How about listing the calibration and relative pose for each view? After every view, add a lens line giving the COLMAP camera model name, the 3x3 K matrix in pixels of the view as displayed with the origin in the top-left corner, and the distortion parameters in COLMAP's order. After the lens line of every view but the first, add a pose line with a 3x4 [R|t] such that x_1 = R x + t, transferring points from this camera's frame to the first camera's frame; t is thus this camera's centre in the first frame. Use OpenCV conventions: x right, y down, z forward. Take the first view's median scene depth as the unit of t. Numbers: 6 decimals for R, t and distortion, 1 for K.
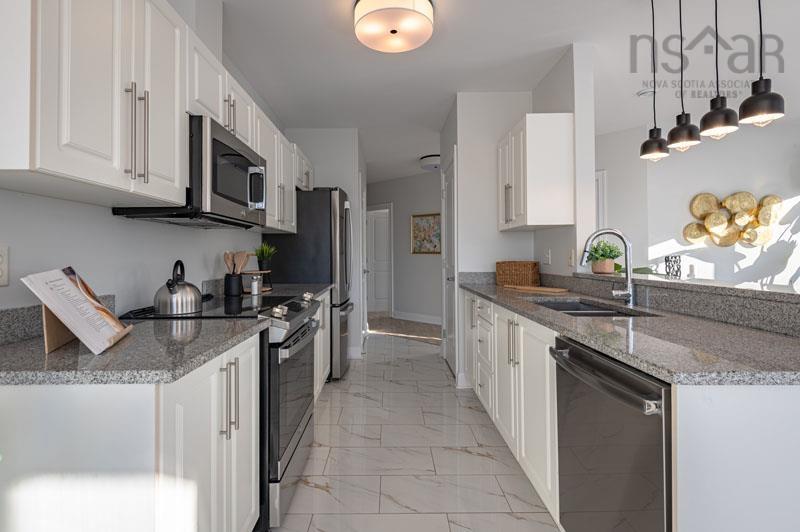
lens RADIAL K [[383.2, 0, 381.3], [0, 383.2, 249.9], [0, 0, 1]] dist [0.000915, 0.000361]
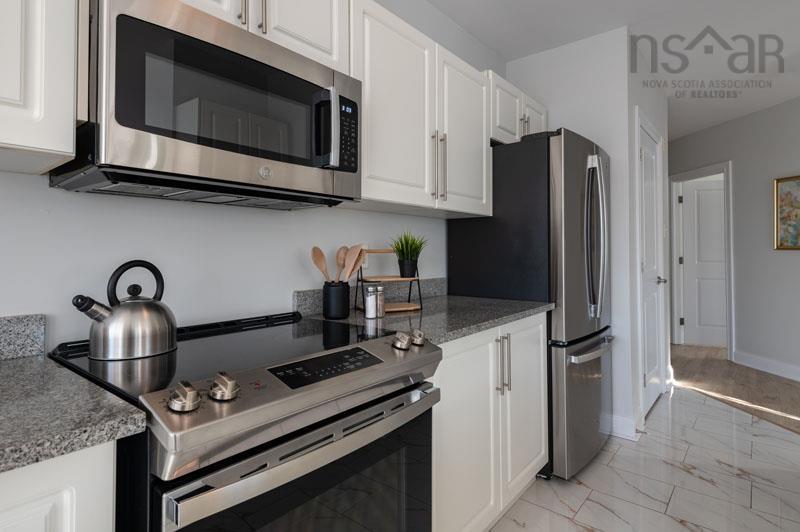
lens RADIAL K [[427.8, 0, 402.4], [0, 427.8, 242.6], [0, 0, 1]] dist [0.015796, -0.000439]
pose [[0.784226, -0.008591, -0.620416, 0.081424], [0.004742, 0.999958, -0.007853, 0.003516], [0.620457, 0.003216, 0.784234, 0.344230]]
